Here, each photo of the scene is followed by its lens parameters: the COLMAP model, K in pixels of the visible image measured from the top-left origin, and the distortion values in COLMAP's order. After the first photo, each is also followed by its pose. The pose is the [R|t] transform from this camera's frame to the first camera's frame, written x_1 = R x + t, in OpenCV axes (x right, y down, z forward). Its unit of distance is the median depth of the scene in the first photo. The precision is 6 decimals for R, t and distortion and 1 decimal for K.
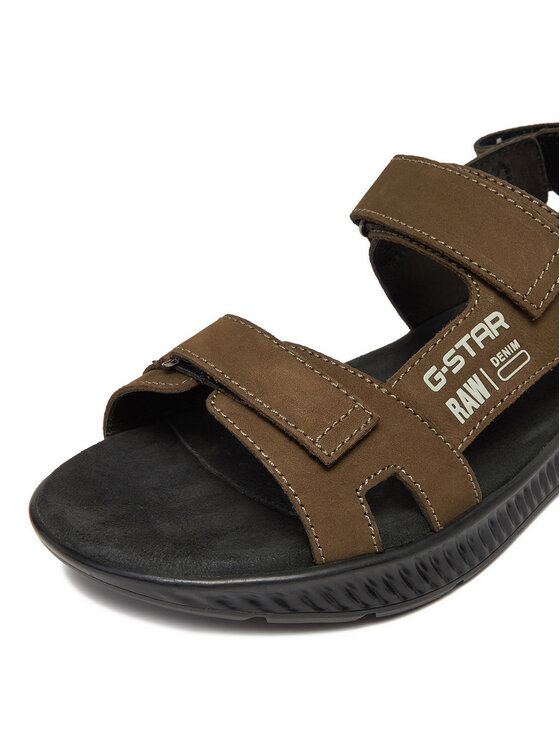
lens RADIAL K [[1053.3, 0, 279.1], [0, 1053.3, 372.8], [0, 0, 1]] dist [-0.028927, 0.000000]
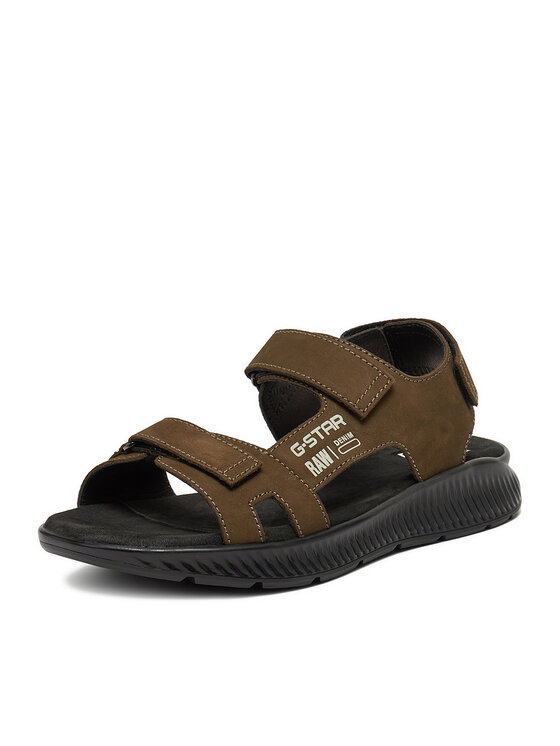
lens RADIAL K [[1400.4, 0, 280.3], [0, 1400.4, 373.0], [0, 0, 1]] dist [-0.043924, 0.000000]
pose [[0.996548, 0.000510, 0.083021, -0.053595], [0.021146, 0.965443, -0.259753, 0.436166], [-0.080285, 0.260612, 0.962100, -1.049328]]
